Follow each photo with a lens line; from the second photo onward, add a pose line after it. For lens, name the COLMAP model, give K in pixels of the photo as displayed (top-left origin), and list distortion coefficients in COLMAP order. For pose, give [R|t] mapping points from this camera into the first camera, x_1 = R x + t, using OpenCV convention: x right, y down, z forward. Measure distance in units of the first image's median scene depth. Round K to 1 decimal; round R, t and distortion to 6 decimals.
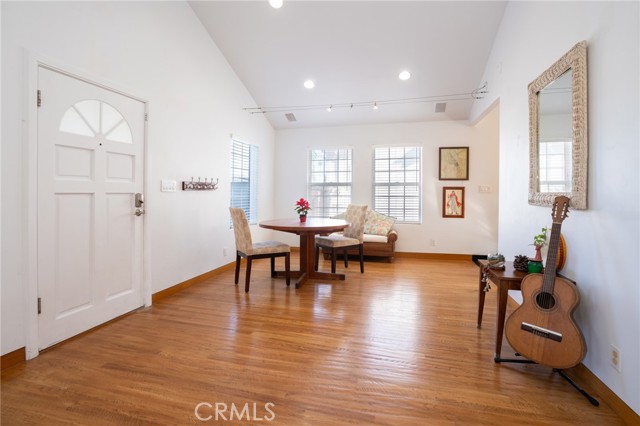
lens RADIAL K [[295.2, 0, 329.7], [0, 295.2, 194.8], [0, 0, 1]] dist [-0.031265, -0.000086]
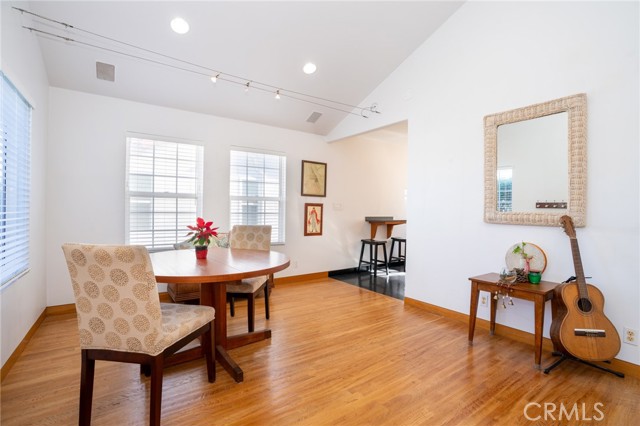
lens RADIAL K [[295.2, 0, 320.4], [0, 295.2, 212.3], [0, 0, 1]] dist [-0.031265, -0.000086]
pose [[0.664072, 0.002671, 0.747664, -0.282223], [-0.009992, 0.999936, 0.005303, -0.003267], [-0.747602, -0.010993, 0.664057, 0.345509]]
